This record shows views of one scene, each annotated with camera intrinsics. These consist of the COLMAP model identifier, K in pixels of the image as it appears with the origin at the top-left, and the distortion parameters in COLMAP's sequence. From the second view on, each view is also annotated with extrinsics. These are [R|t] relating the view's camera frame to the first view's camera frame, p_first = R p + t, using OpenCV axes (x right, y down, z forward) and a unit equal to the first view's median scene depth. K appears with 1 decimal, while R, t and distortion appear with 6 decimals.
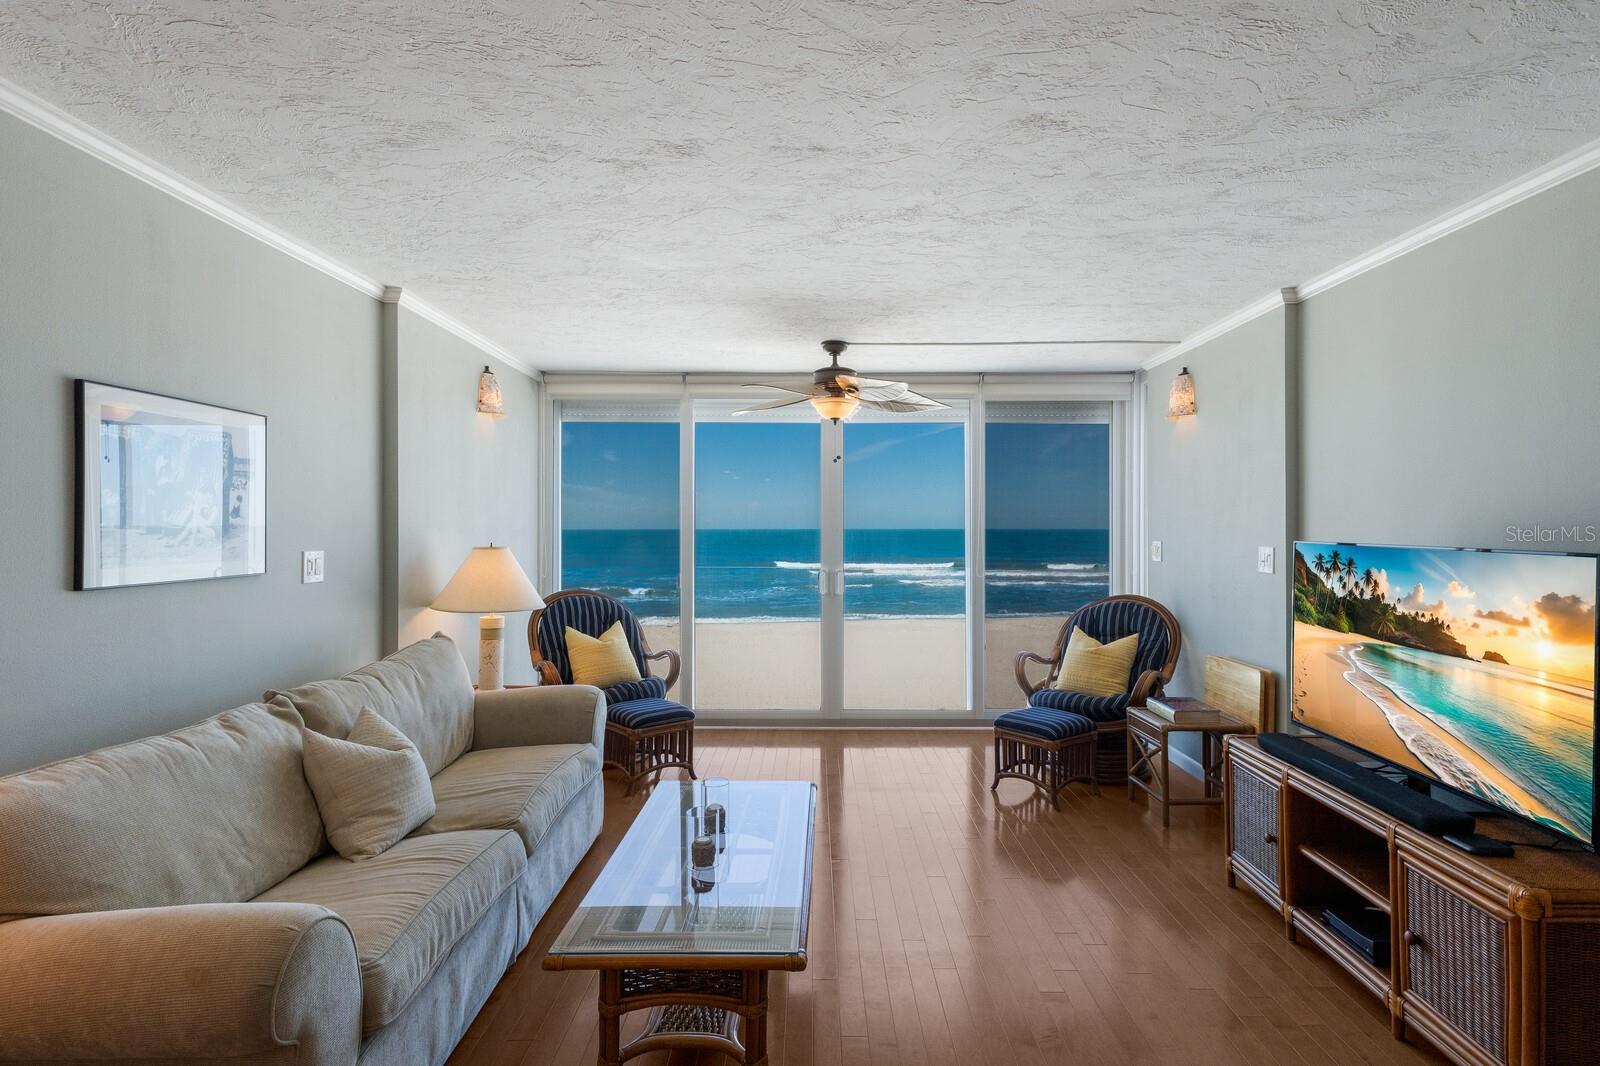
lens RADIAL K [[799.8, 0, 814.9], [0, 799.8, 521.1], [0, 0, 1]] dist [0.011596, -0.000142]
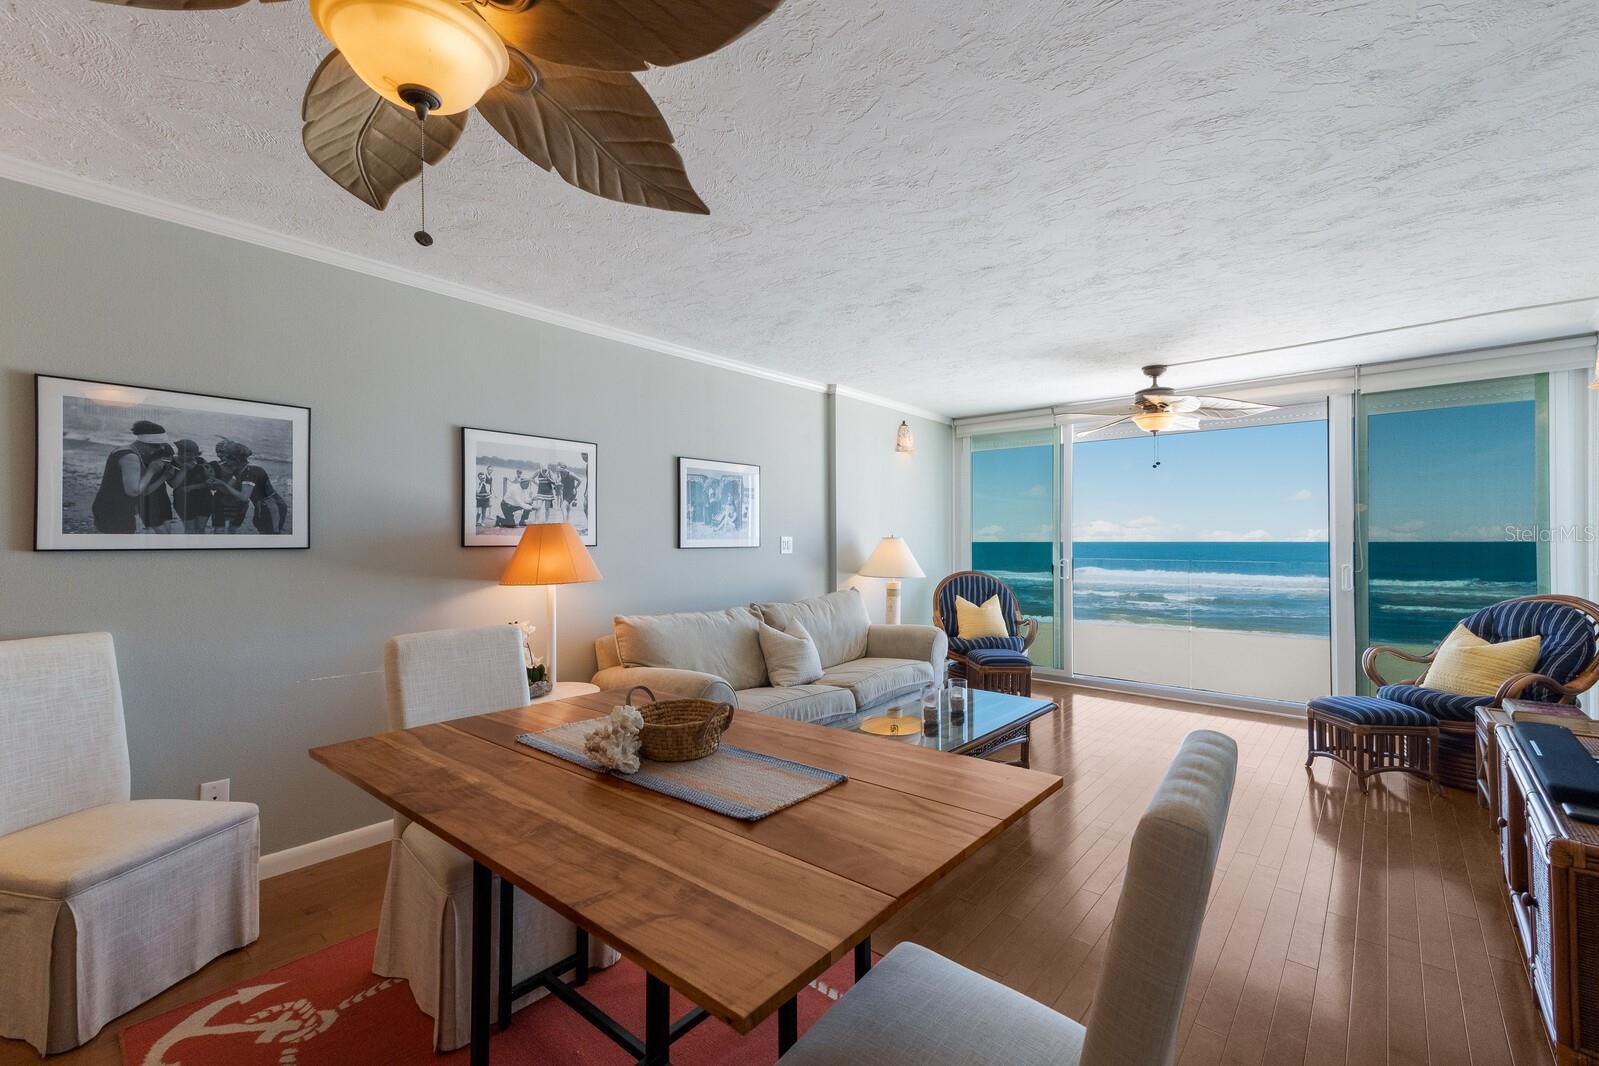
lens RADIAL K [[676.8, 0, 799.5], [0, 676.8, 533.0], [0, 0, 1]] dist [0.025067, 0.000422]
pose [[0.759192, -0.007834, -0.650820, 0.485259], [0.007083, 0.999968, -0.003775, 0.041098], [0.650828, -0.001743, 0.759223, -0.195727]]
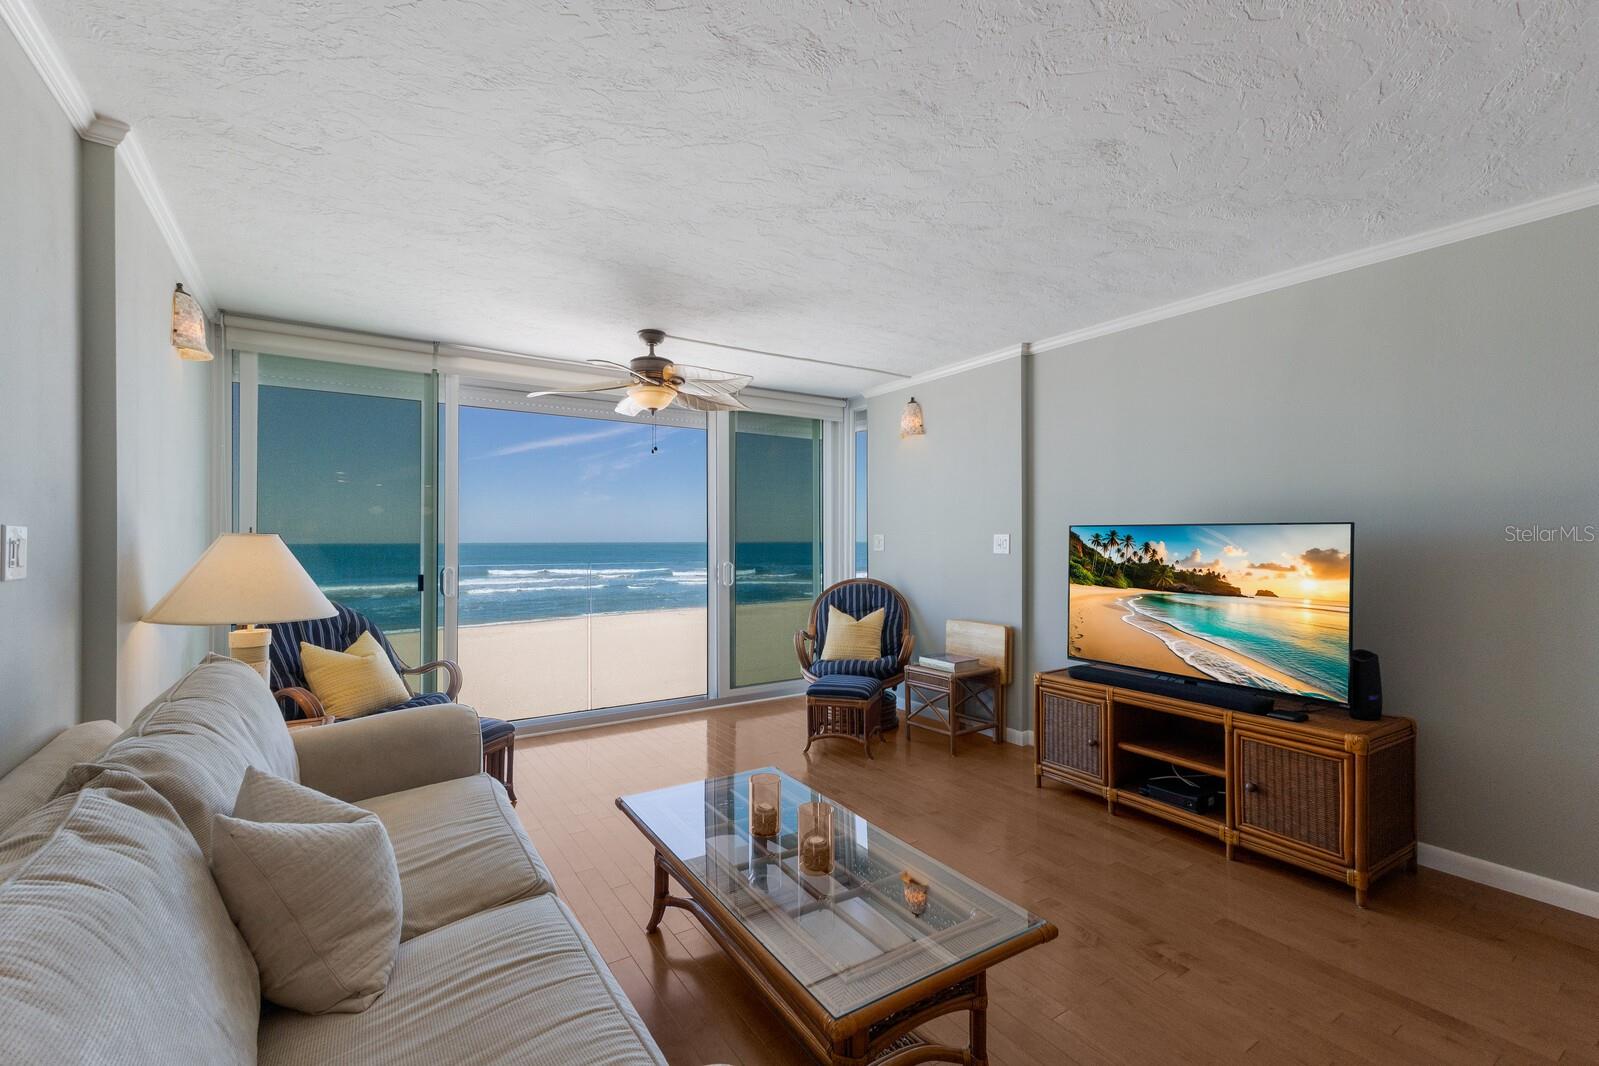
lens RADIAL K [[685.6, 0, 792.7], [0, 685.6, 536.4], [0, 0, 1]] dist [0.014786, -0.000431]
pose [[0.837439, 0.001772, 0.546528, -0.506103], [-0.002593, 0.999996, 0.000731, 0.050604], [-0.546525, -0.002029, 0.837440, 0.323117]]
